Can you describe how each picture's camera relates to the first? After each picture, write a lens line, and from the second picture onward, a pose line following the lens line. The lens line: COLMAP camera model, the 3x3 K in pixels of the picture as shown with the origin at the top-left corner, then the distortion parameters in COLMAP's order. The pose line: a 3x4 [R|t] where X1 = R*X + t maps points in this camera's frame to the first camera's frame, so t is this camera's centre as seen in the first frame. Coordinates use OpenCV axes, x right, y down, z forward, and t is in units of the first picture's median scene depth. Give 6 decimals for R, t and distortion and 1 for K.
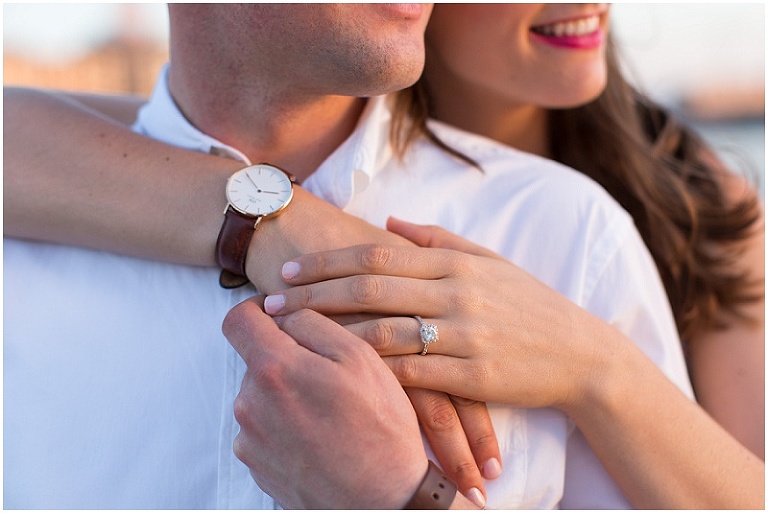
lens RADIAL K [[1207.7, 0, 382.4], [0, 1207.7, 239.0], [0, 0, 1]] dist [-0.013060, 0.036236]
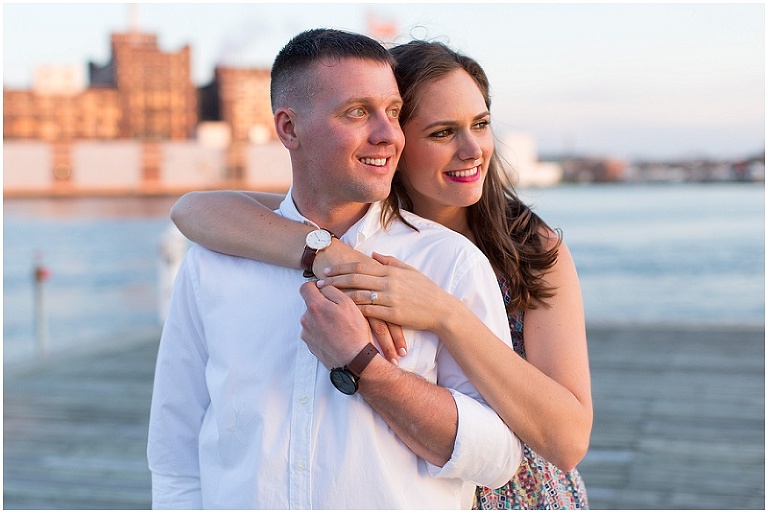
lens RADIAL K [[1207.7, 0, 382.4], [0, 1207.7, 239.0], [0, 0, 1]] dist [-0.013060, 0.036236]
pose [[0.983461, 0.038060, -0.177077, 0.492521], [-0.042016, 0.998943, -0.018644, 0.000527], [0.176180, 0.025776, 0.984020, -1.528950]]
